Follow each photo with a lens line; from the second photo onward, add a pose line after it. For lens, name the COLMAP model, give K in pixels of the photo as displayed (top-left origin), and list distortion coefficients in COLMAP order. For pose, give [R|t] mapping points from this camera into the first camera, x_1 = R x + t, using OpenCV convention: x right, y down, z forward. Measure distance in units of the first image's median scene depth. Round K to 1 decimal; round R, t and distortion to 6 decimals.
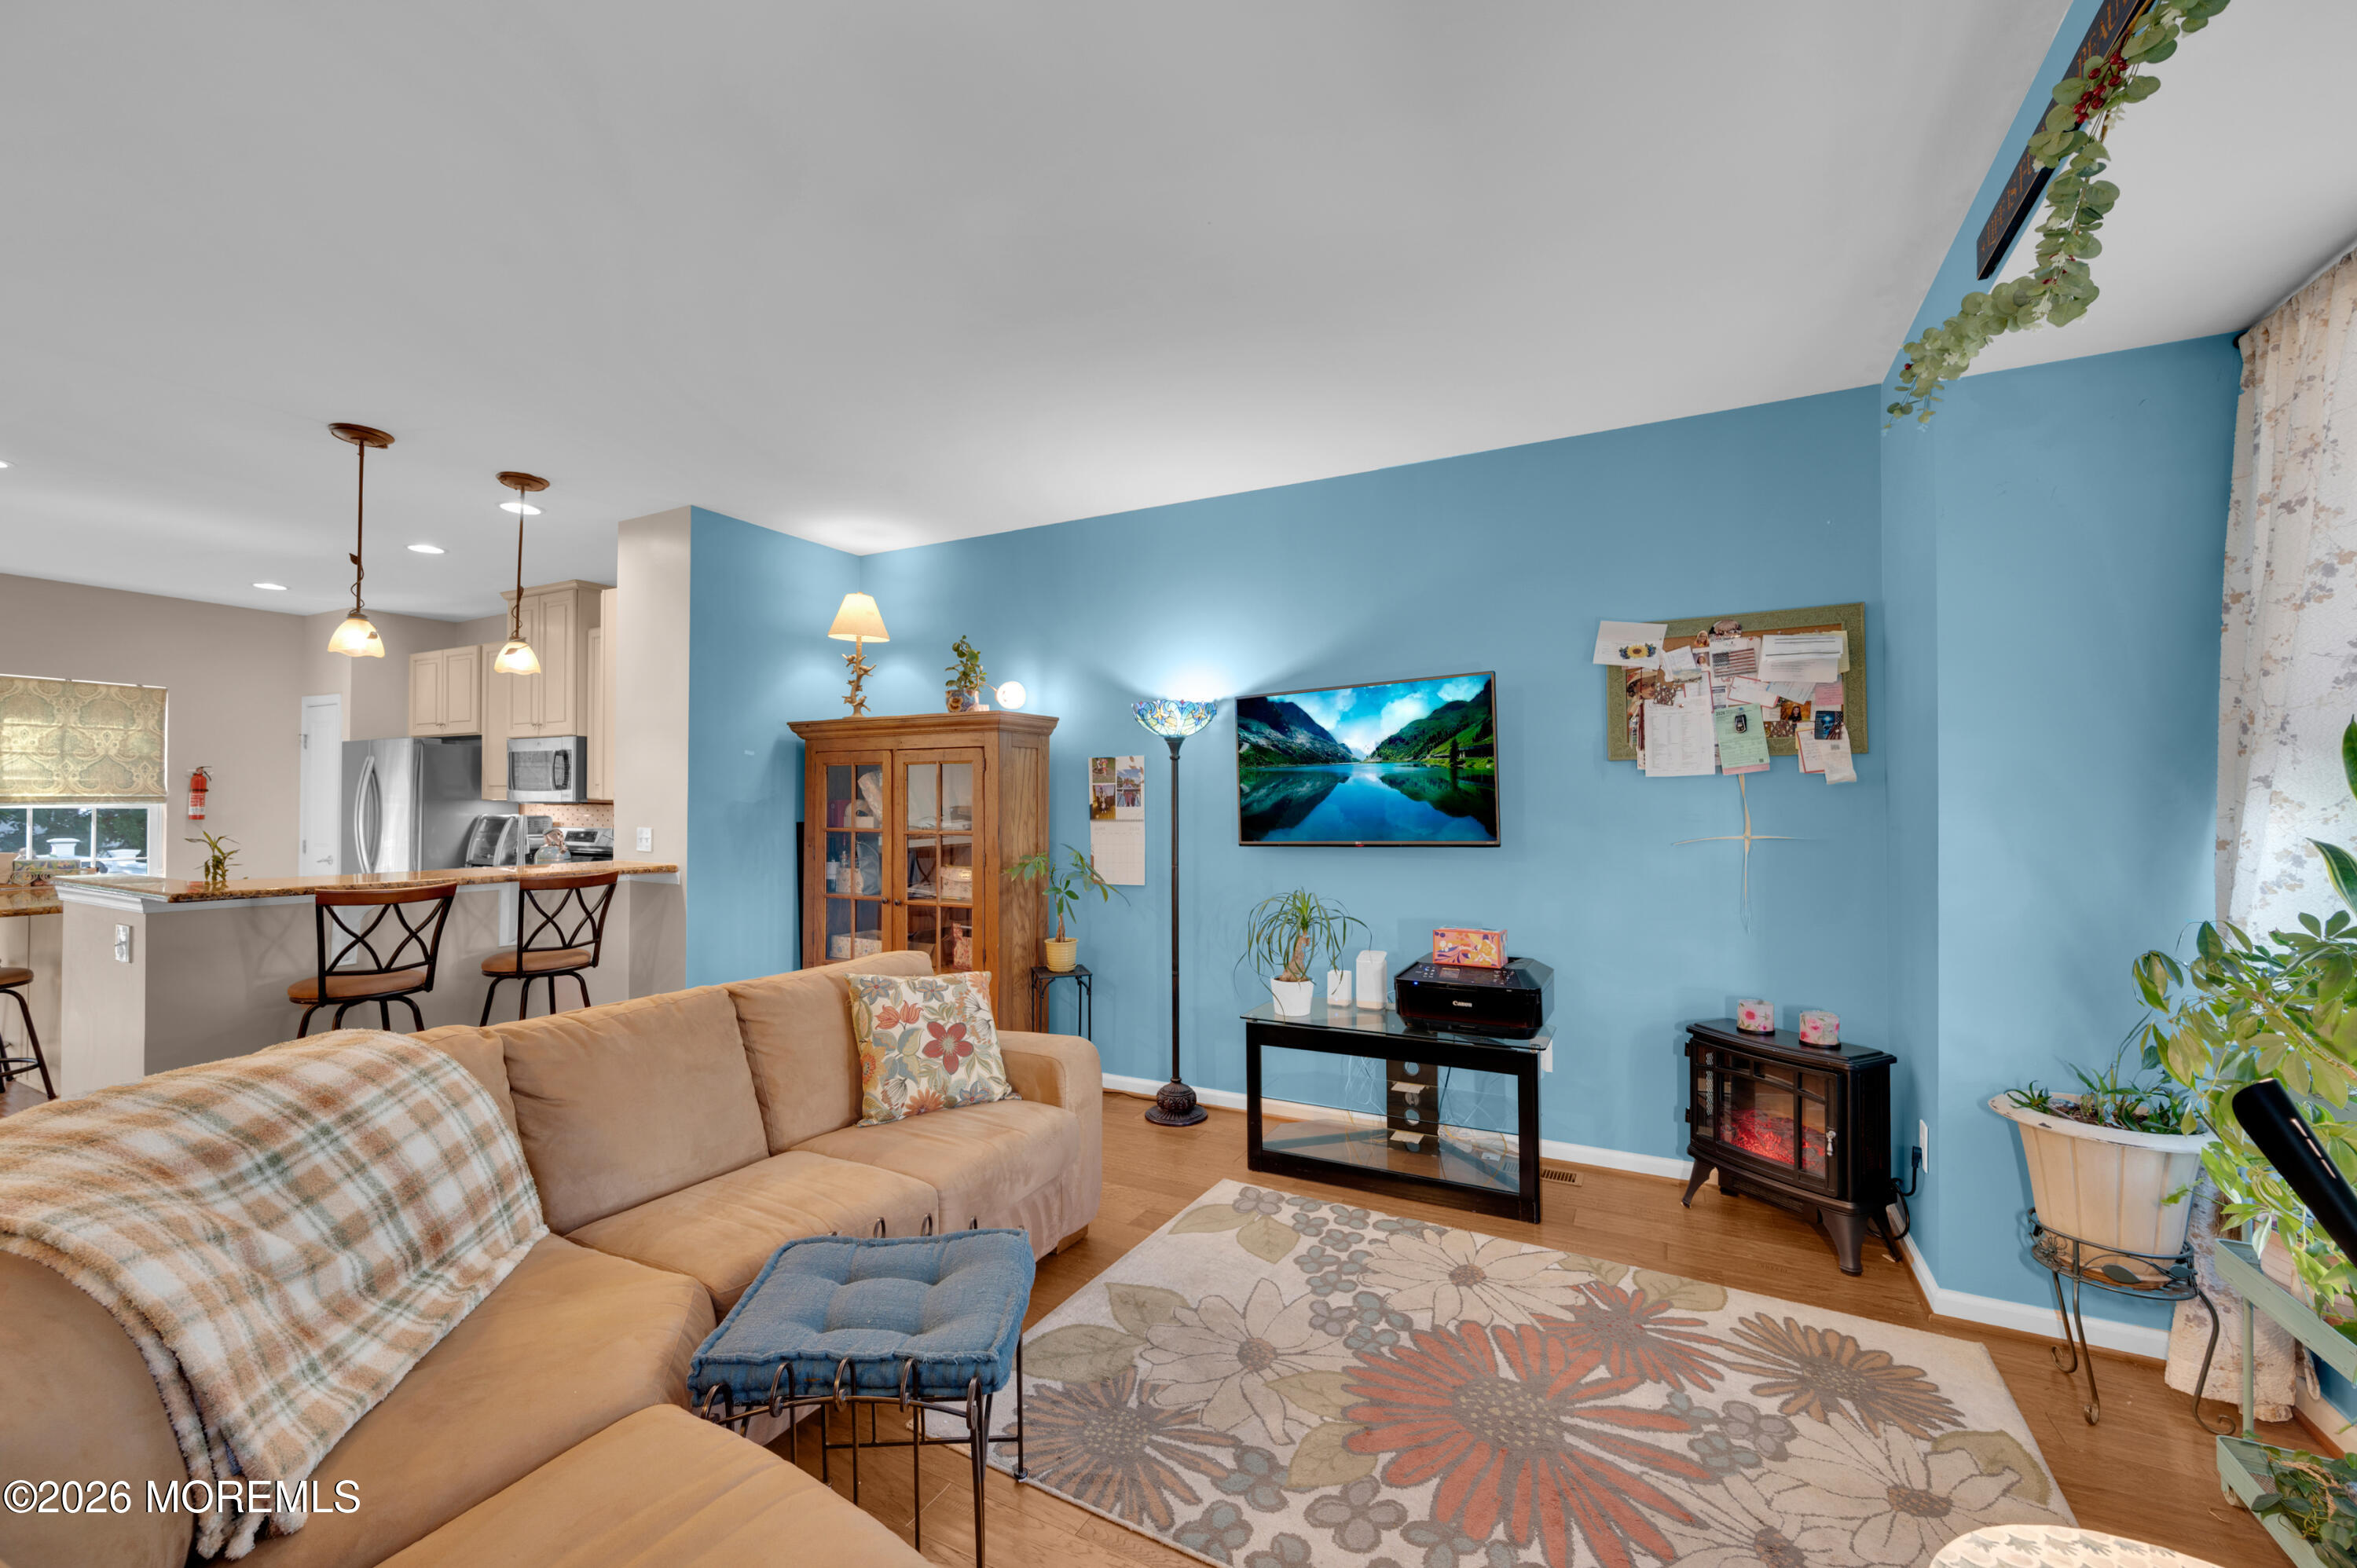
lens RADIAL K [[938.3, 0, 1182.4], [0, 938.3, 790.5], [0, 0, 1]] dist [0.002234, 0.000941]
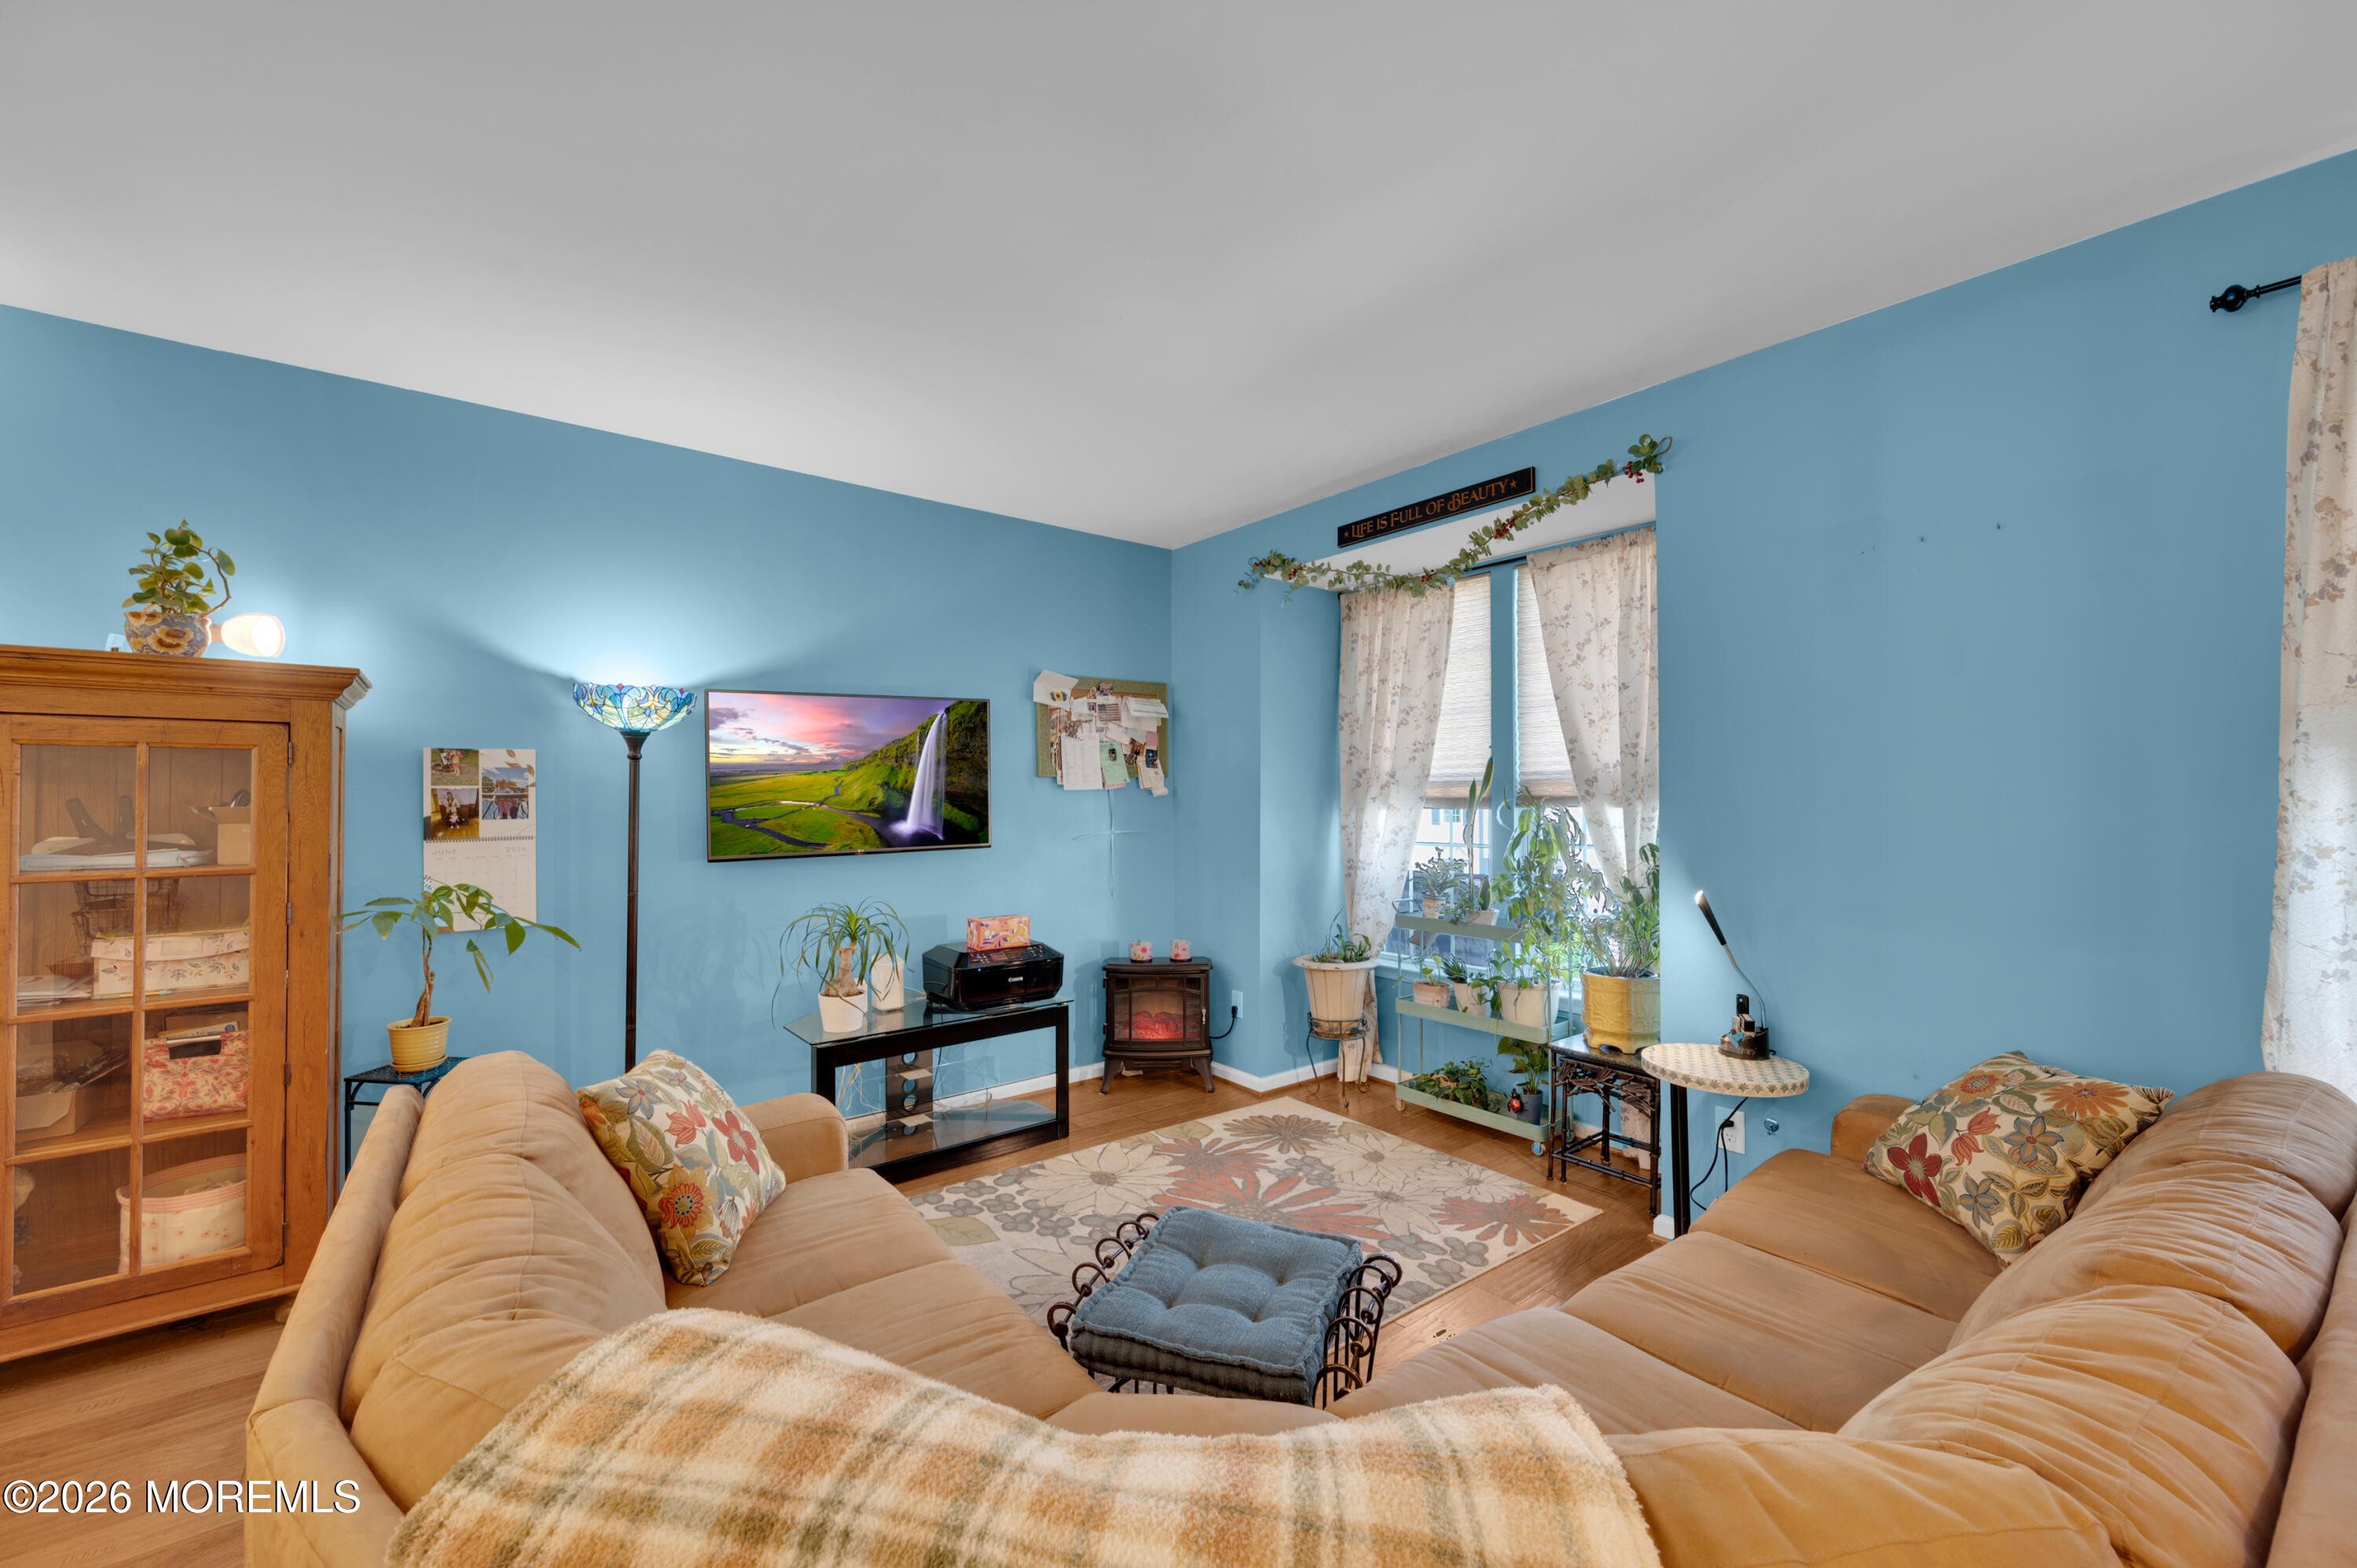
lens RADIAL K [[927.1, 0, 1178.2], [0, 927.1, 780.7], [0, 0, 1]] dist [-0.000528, -0.000126]
pose [[0.405043, 0.018270, 0.914115, -0.644644], [-0.010354, 0.999828, -0.015395, -0.008653], [-0.914239, -0.003230, 0.405163, 0.305207]]
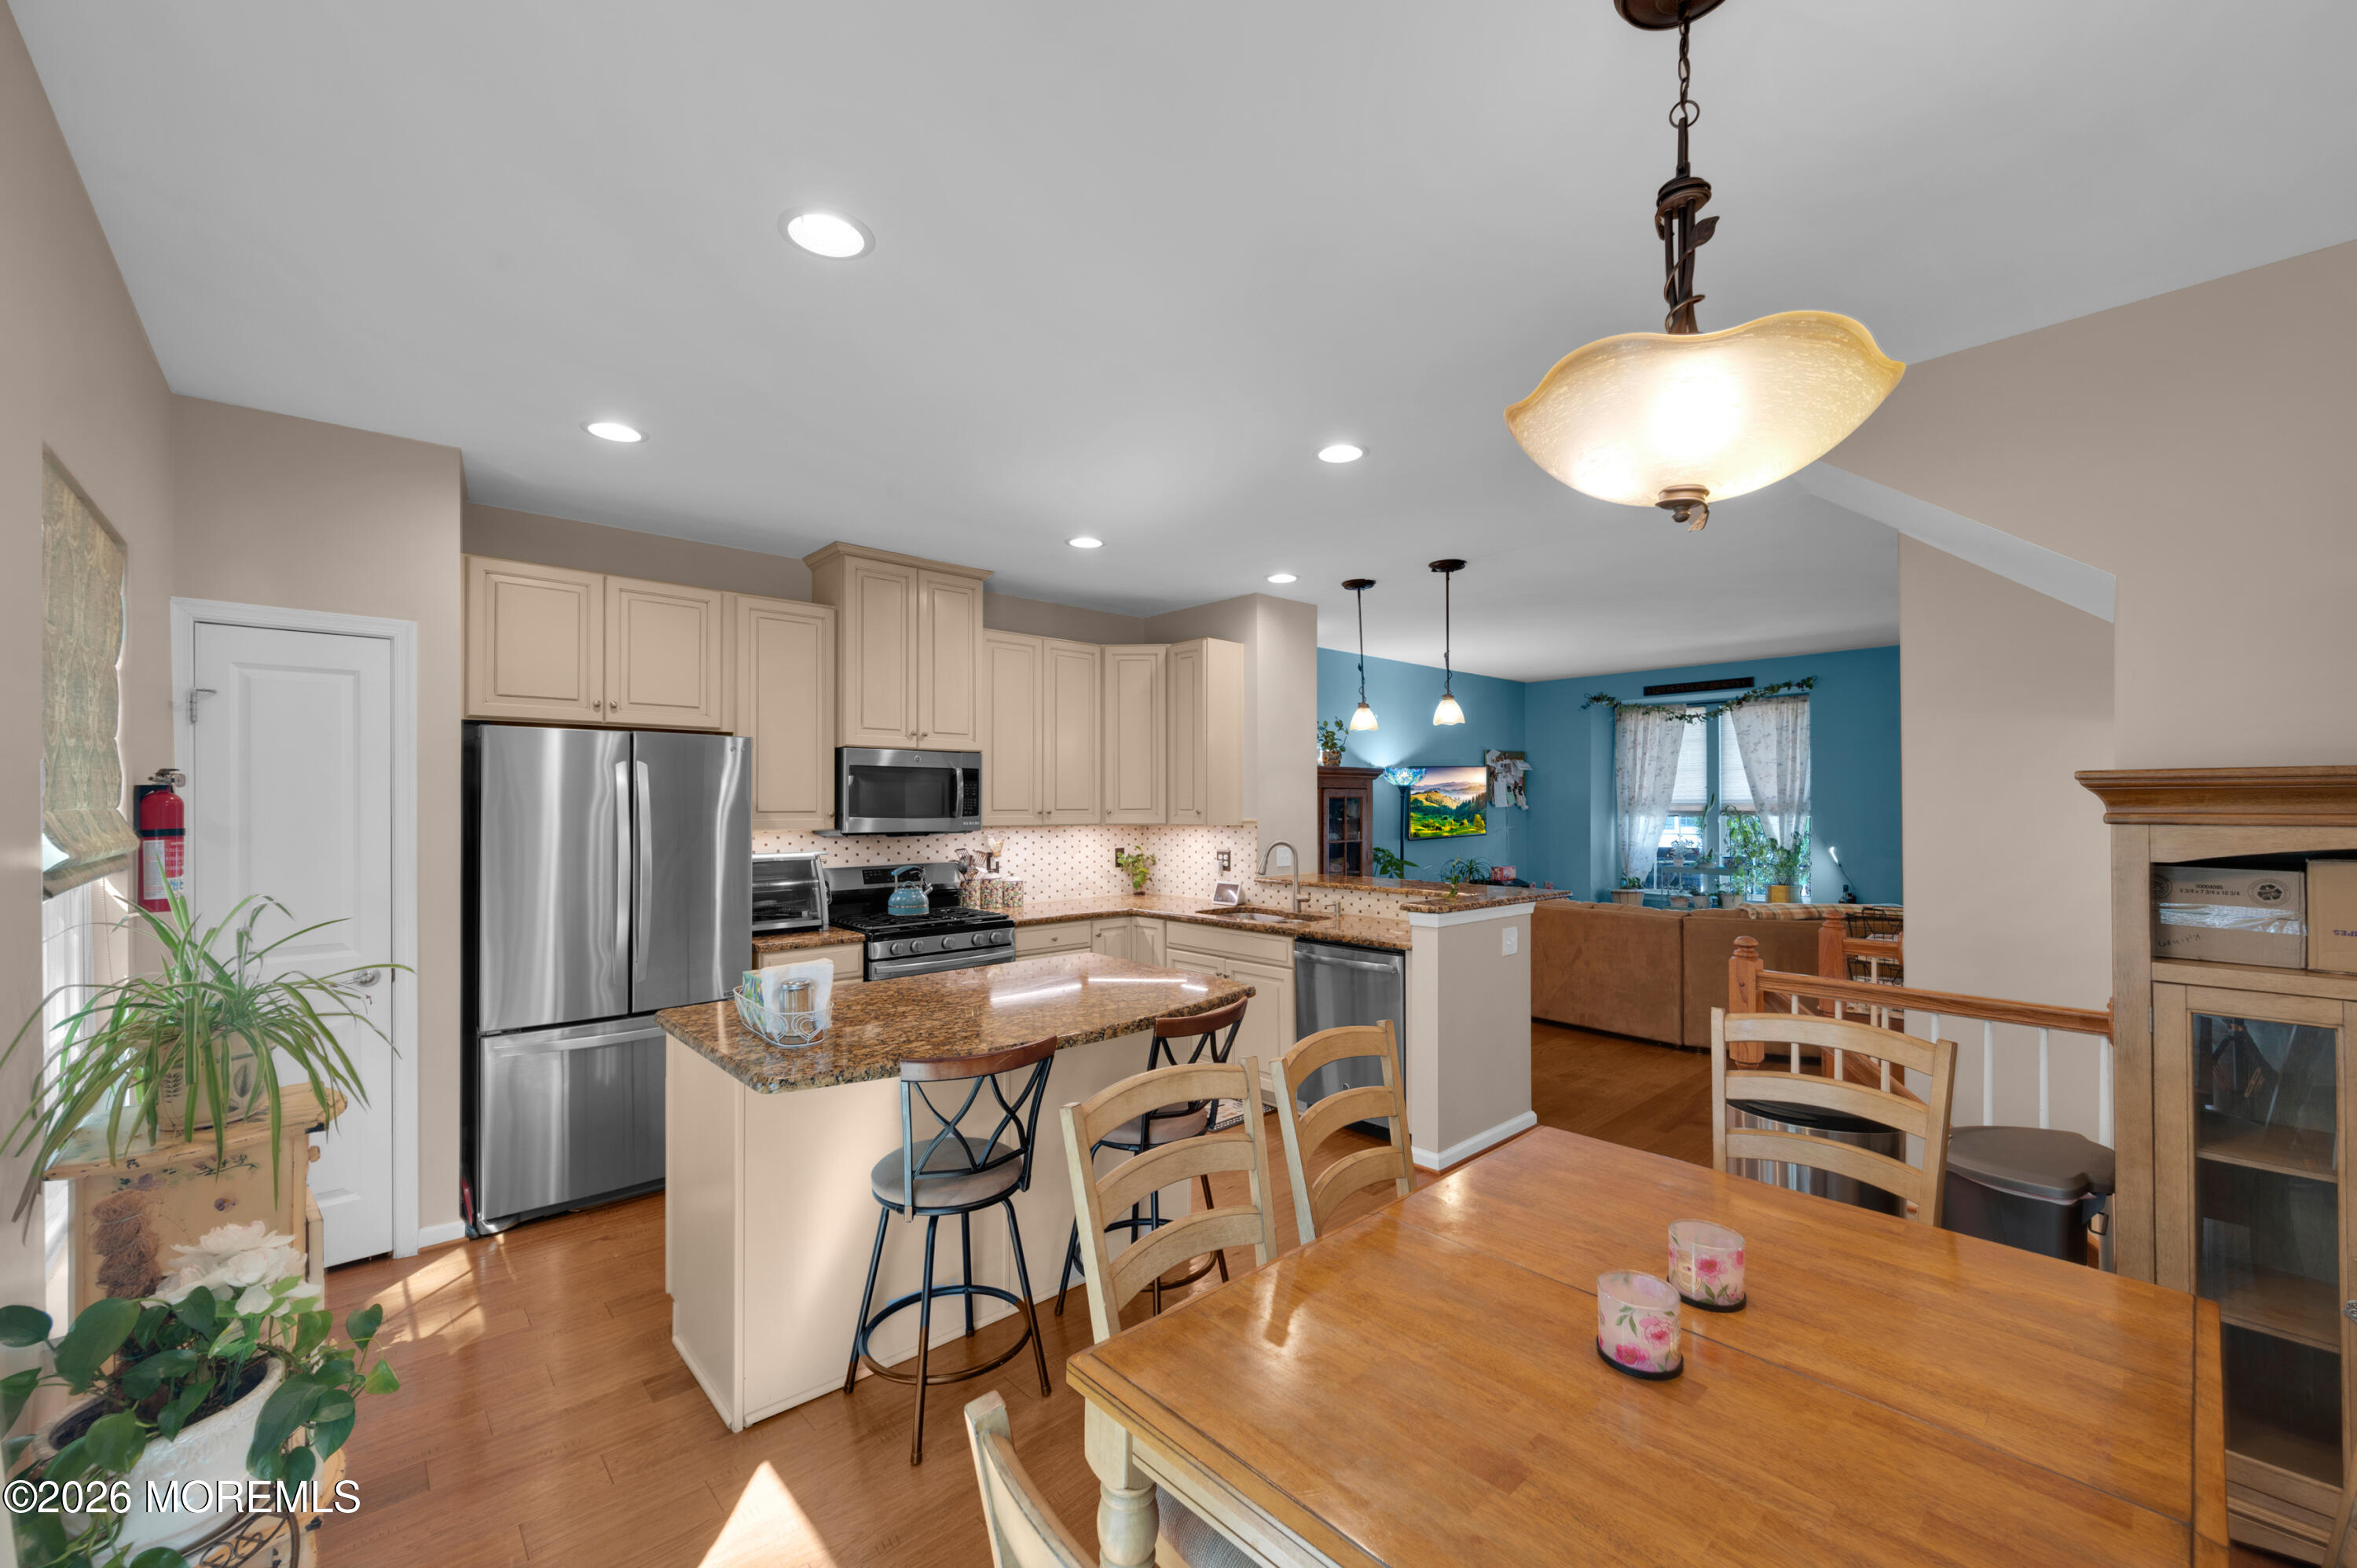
lens RADIAL K [[938.3, 0, 1182.4], [0, 938.3, 790.5], [0, 0, 1]] dist [0.002234, 0.000941]
pose [[0.337312, 0.008765, 0.941352, -2.358981], [-0.011650, 0.999919, -0.005136, -0.036842], [-0.941321, -0.009234, 0.337387, 0.919660]]
